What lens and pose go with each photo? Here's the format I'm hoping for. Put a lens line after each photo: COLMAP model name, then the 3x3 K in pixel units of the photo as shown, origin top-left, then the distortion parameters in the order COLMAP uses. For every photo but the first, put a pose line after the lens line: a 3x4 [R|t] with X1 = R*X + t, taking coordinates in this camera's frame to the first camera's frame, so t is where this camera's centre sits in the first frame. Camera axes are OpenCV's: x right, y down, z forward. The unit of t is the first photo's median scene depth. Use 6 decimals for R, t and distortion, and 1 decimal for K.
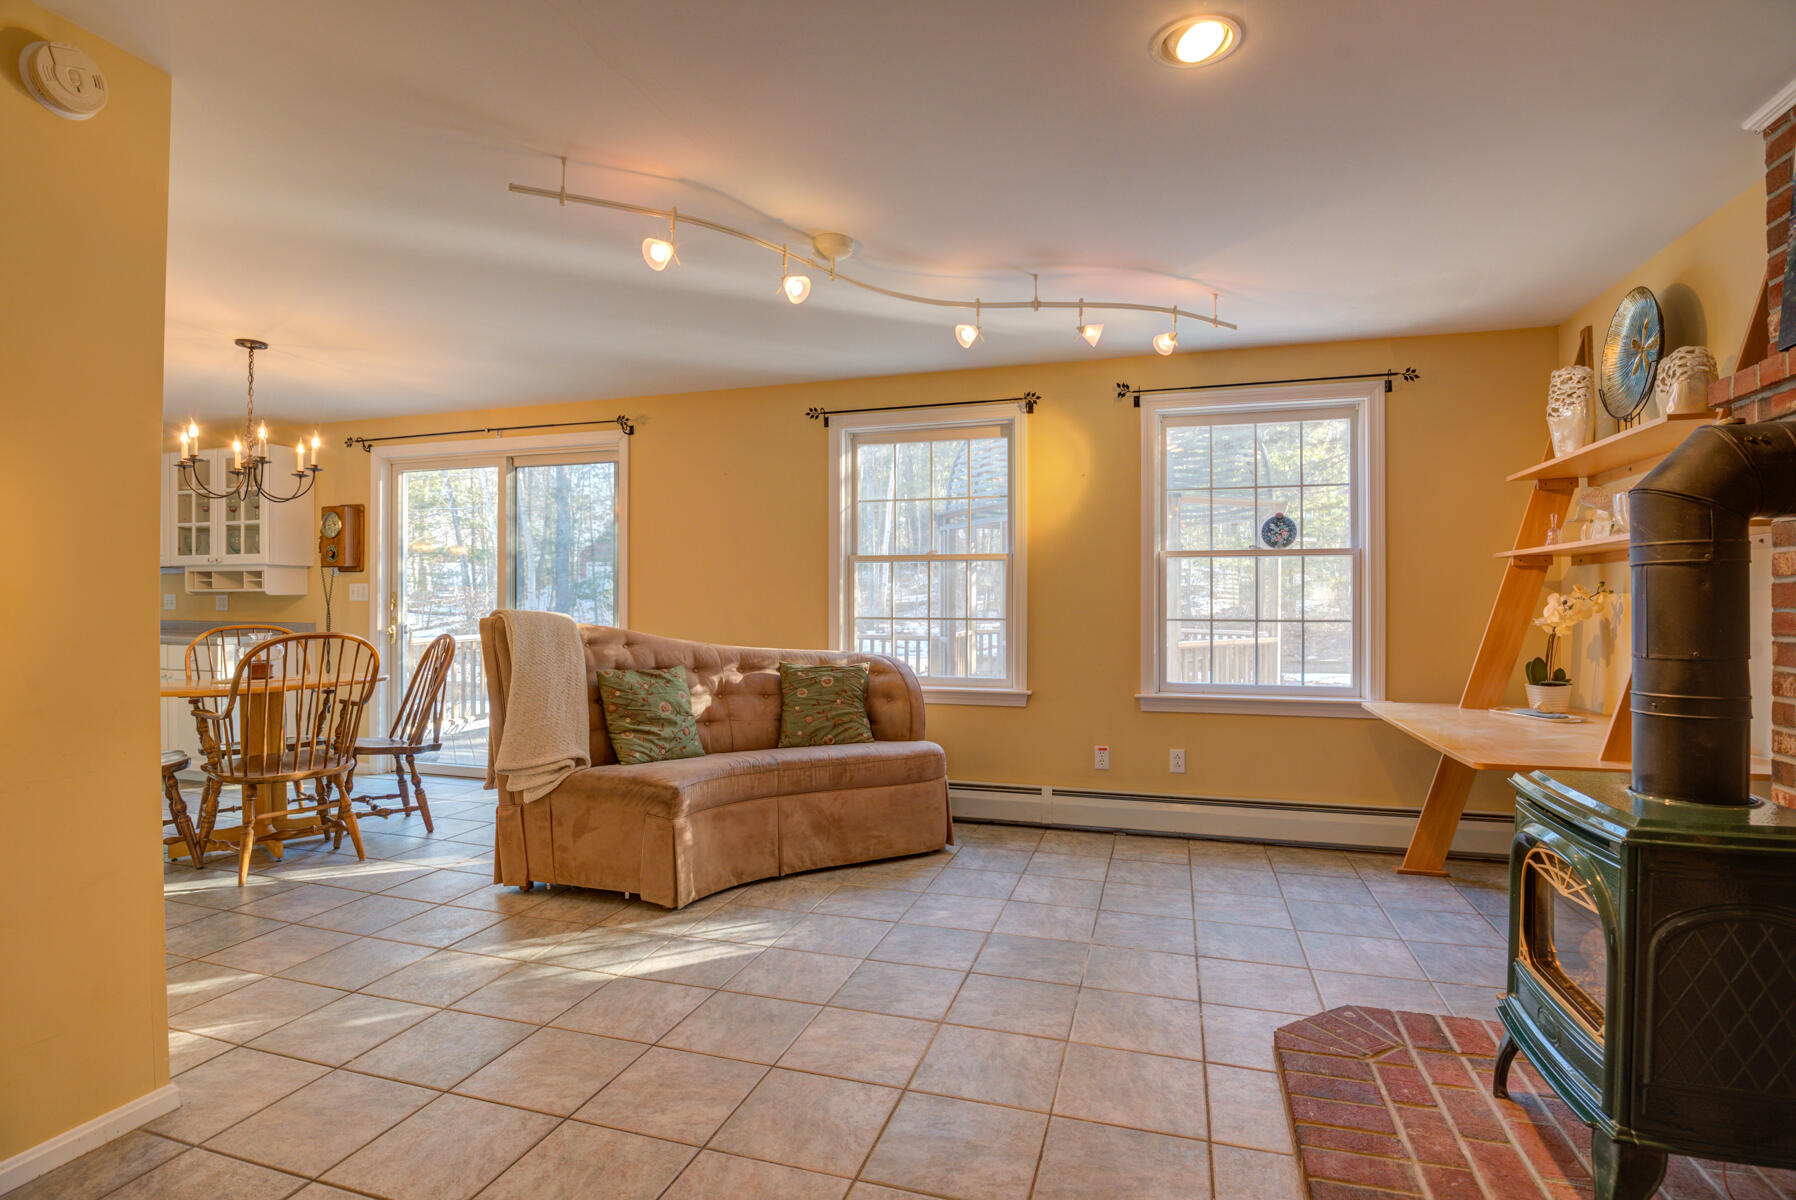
lens RADIAL K [[862.6, 0, 891.9], [0, 862.6, 604.3], [0, 0, 1]] dist [-0.004854, -0.000694]
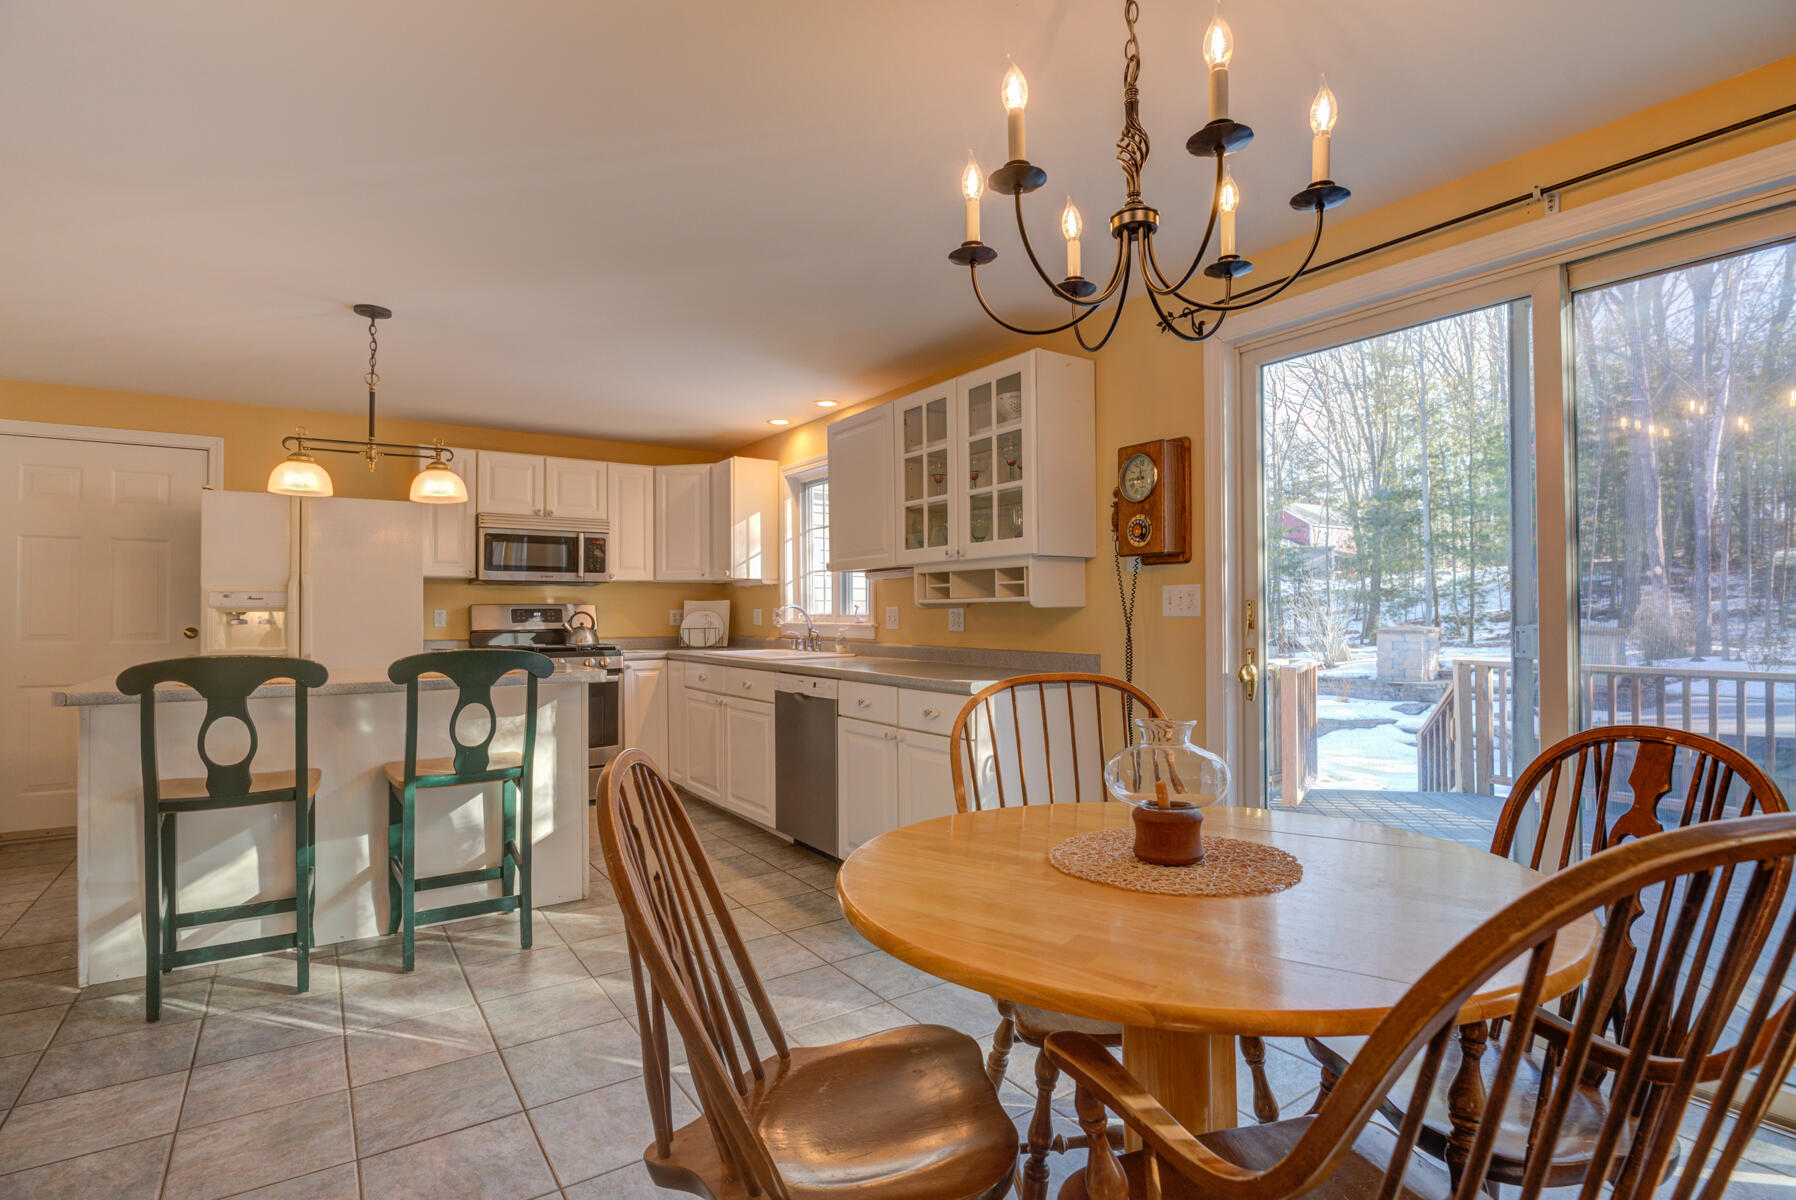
lens RADIAL K [[862.6, 0, 897.5], [0, 862.6, 603.2], [0, 0, 1]] dist [-0.004854, -0.000694]
pose [[0.793548, -0.009869, -0.608428, -0.435310], [0.001561, 0.999898, -0.014182, -0.005709], [0.608506, 0.010305, 0.793483, 0.470614]]
